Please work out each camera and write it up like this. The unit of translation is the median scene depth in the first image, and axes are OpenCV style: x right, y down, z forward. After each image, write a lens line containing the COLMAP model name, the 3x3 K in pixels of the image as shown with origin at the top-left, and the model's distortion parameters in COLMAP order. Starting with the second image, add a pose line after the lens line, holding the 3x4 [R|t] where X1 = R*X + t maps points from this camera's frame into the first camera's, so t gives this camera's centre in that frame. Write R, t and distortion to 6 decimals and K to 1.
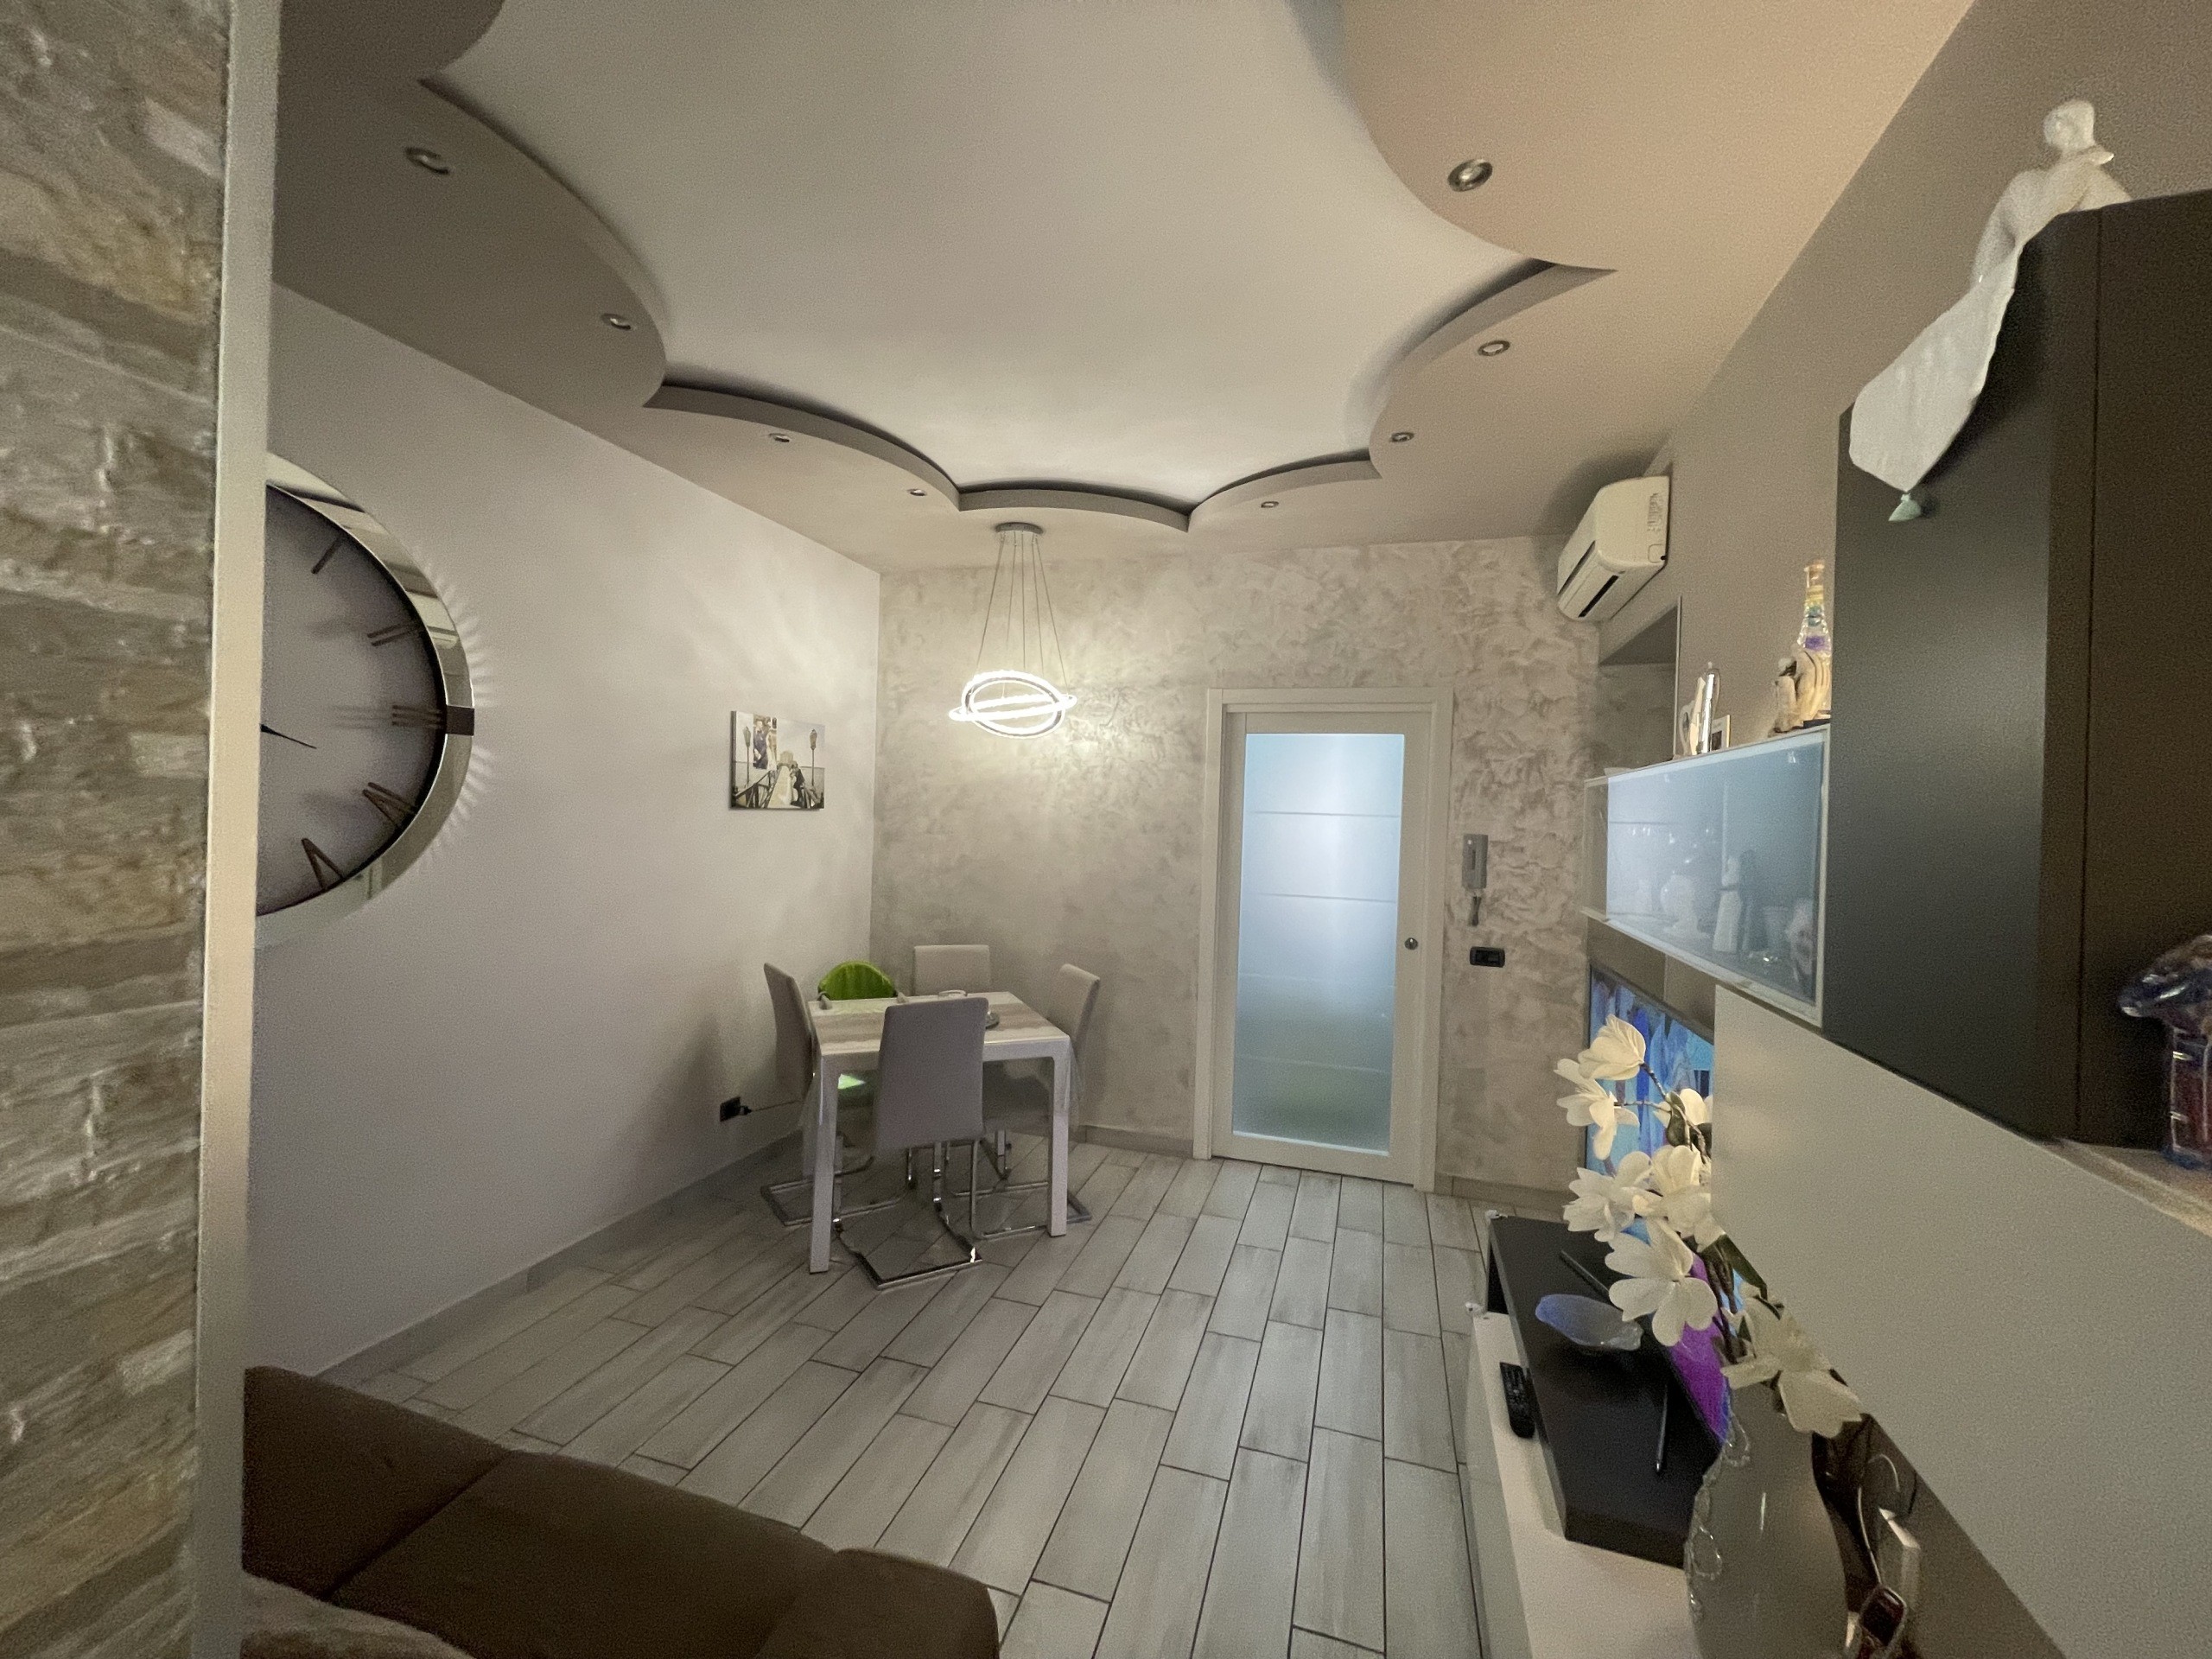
lens RADIAL K [[884.3, 0, 1090.7], [0, 884.3, 830.0], [0, 0, 1]] dist [-0.004531, 0.000920]
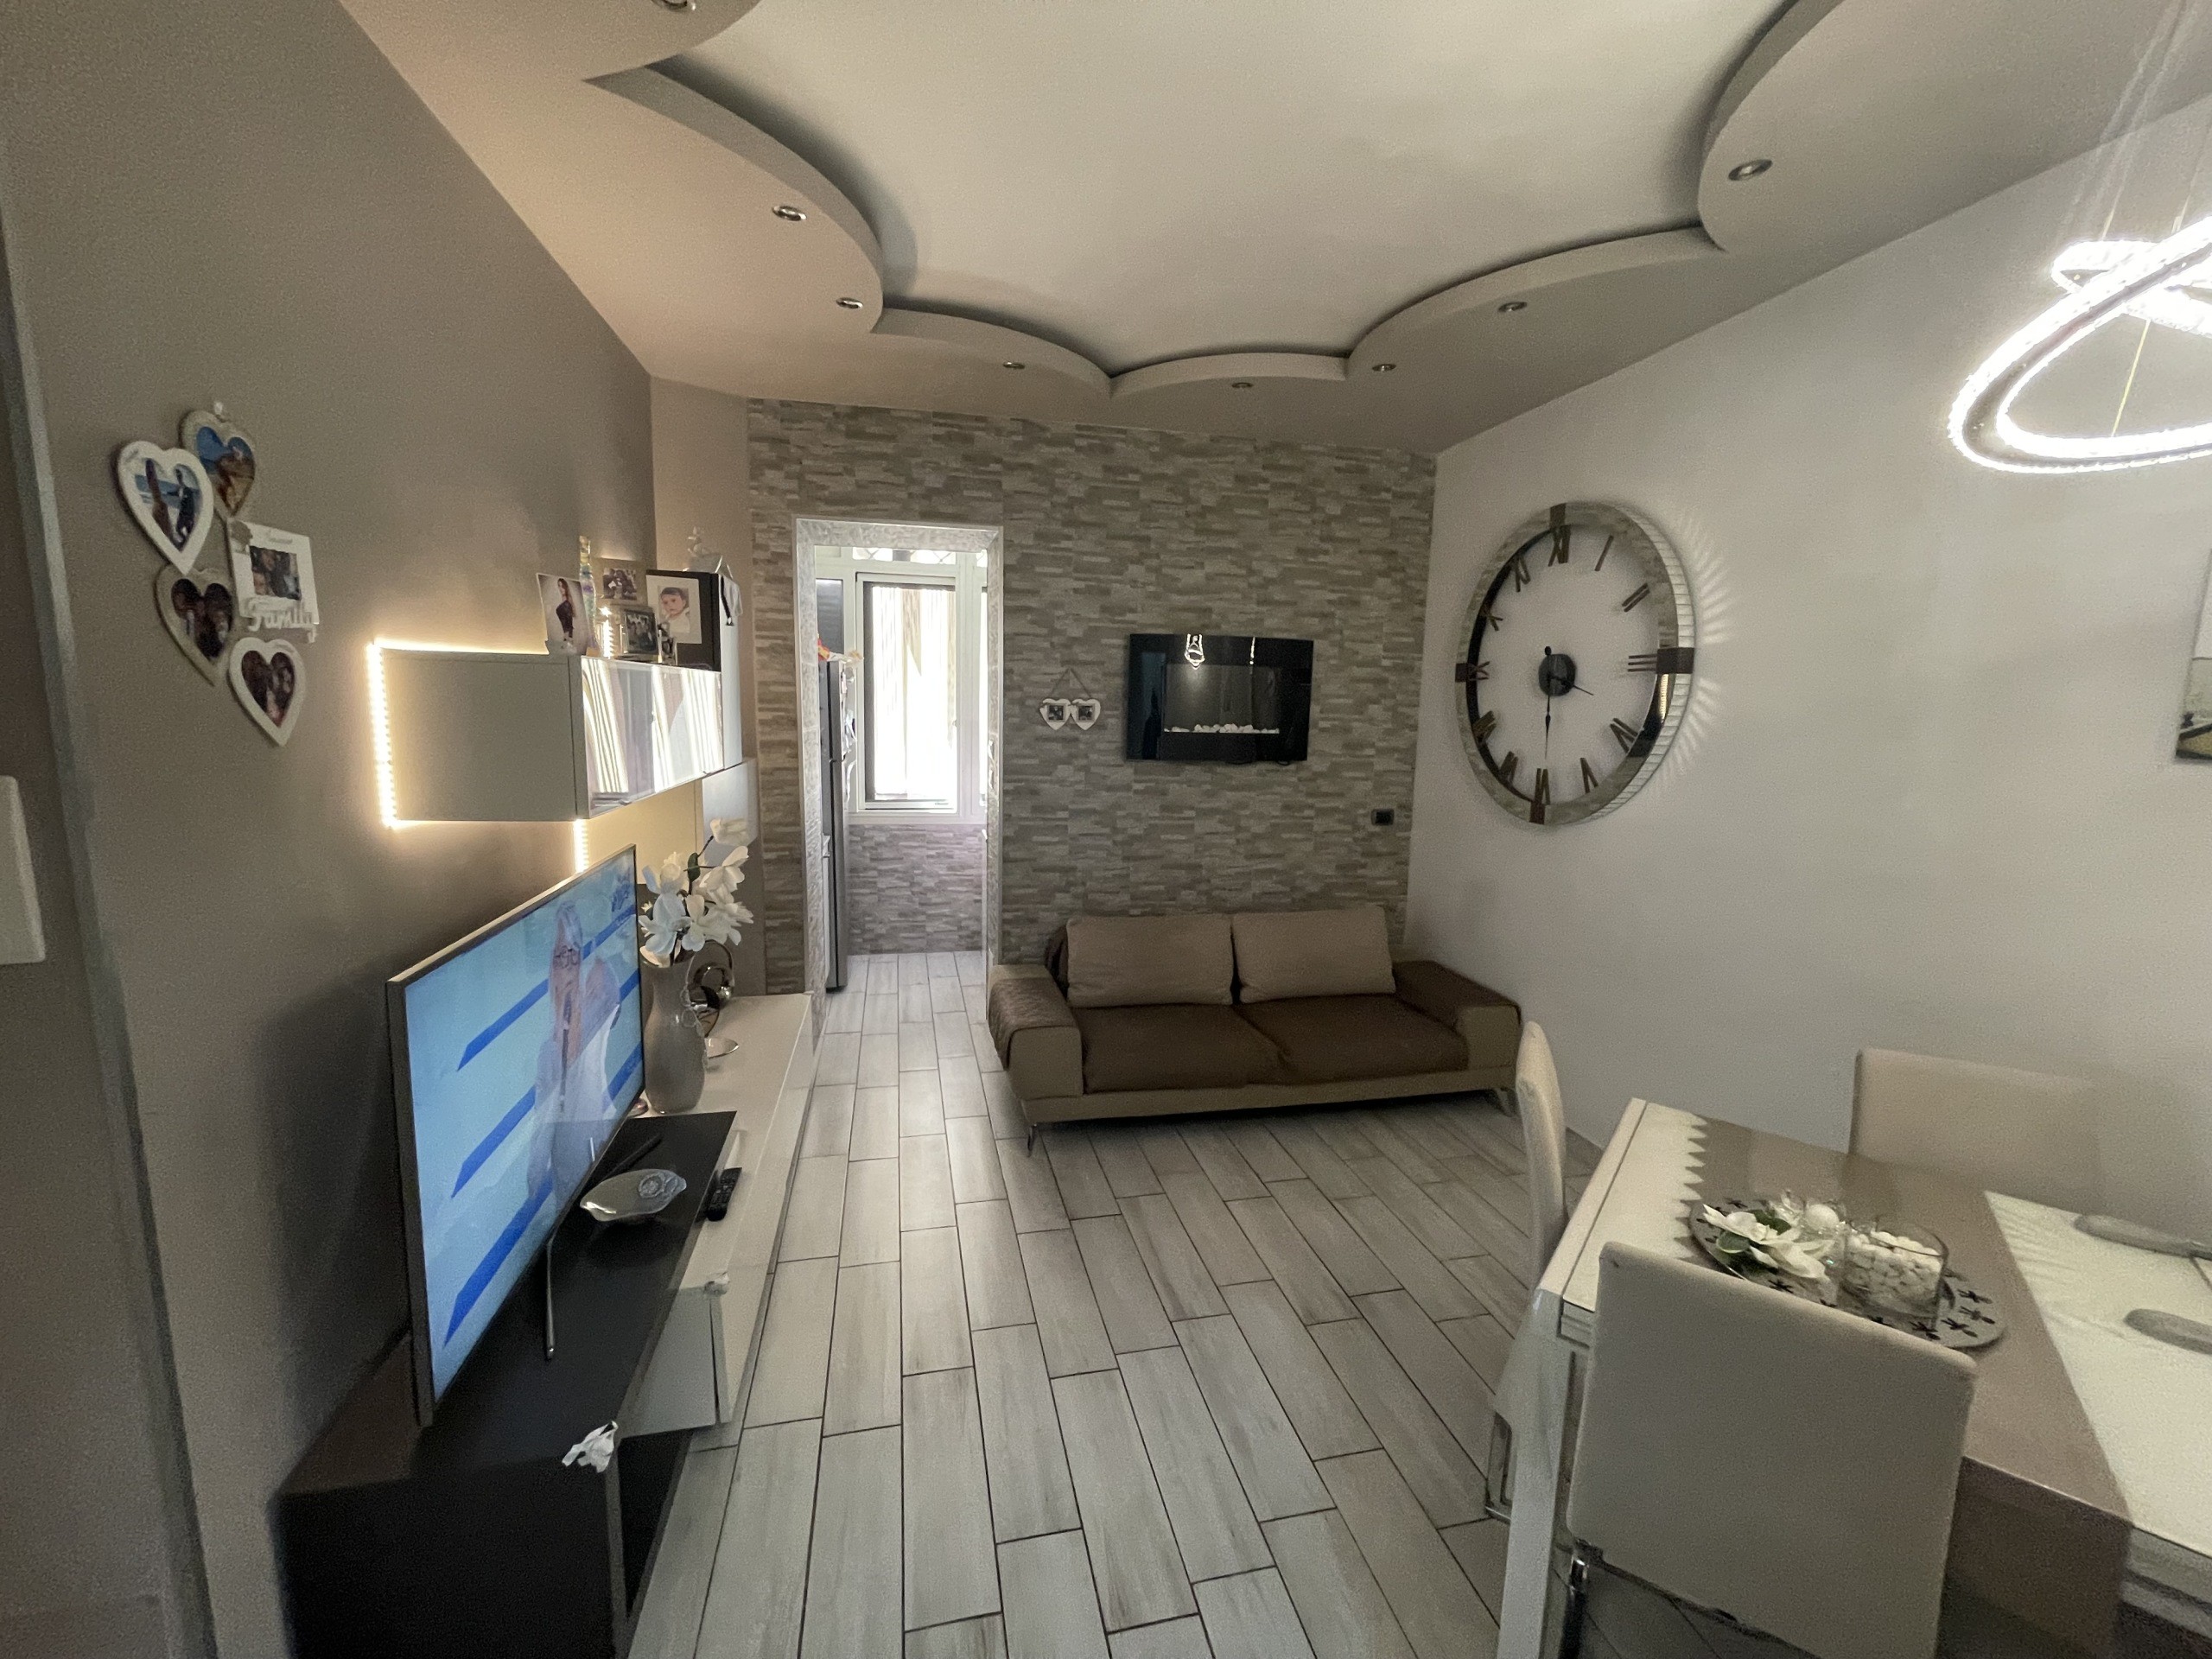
lens RADIAL K [[884.3, 0, 1106.6], [0, 884.3, 829.3], [0, 0, 1]] dist [-0.004531, 0.000920]
pose [[-0.851336, 0.027041, -0.523924, 0.304828], [-0.056174, 0.988231, 0.142284, -0.021271], [0.521605, 0.150562, -0.839797, 1.021612]]
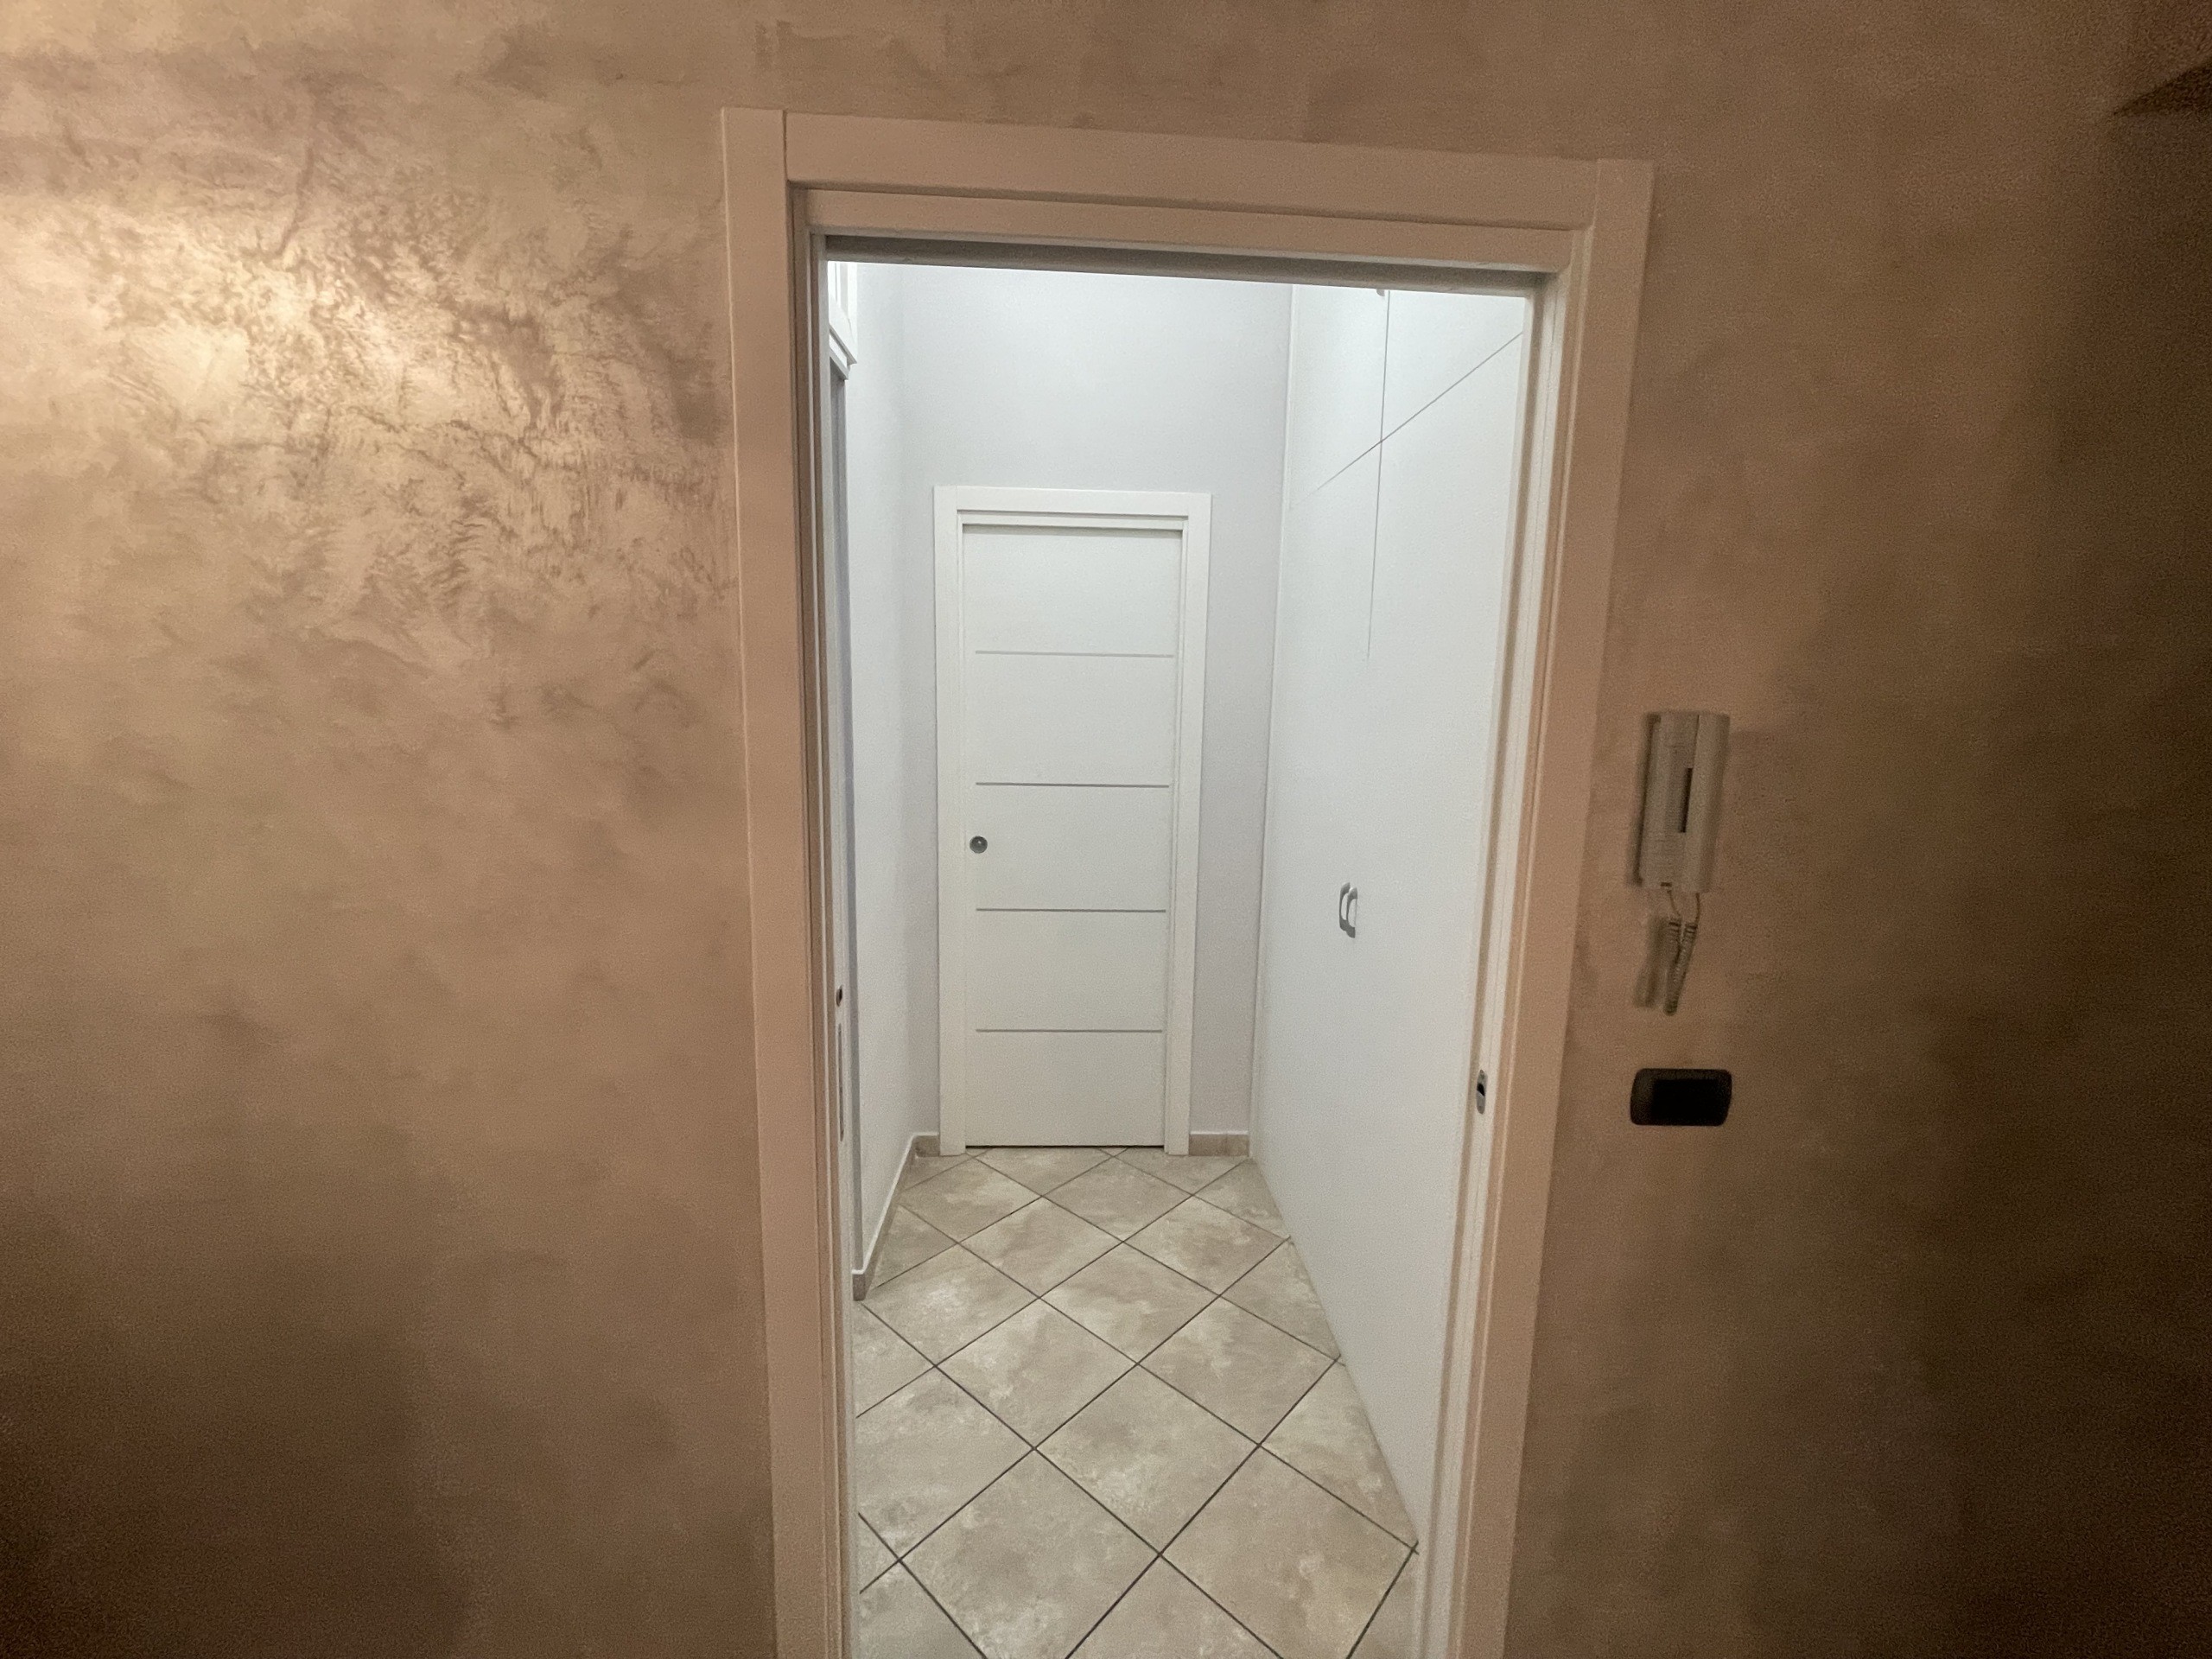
lens RADIAL K [[884.3, 0, 1106.8], [0, 884.3, 830.1], [0, 0, 1]] dist [-0.004531, 0.000920]
pose [[0.932809, -0.063087, 0.354806, 0.138191], [0.013876, 0.990115, 0.139567, -0.000281], [-0.360104, -0.125266, 0.924464, 0.748384]]
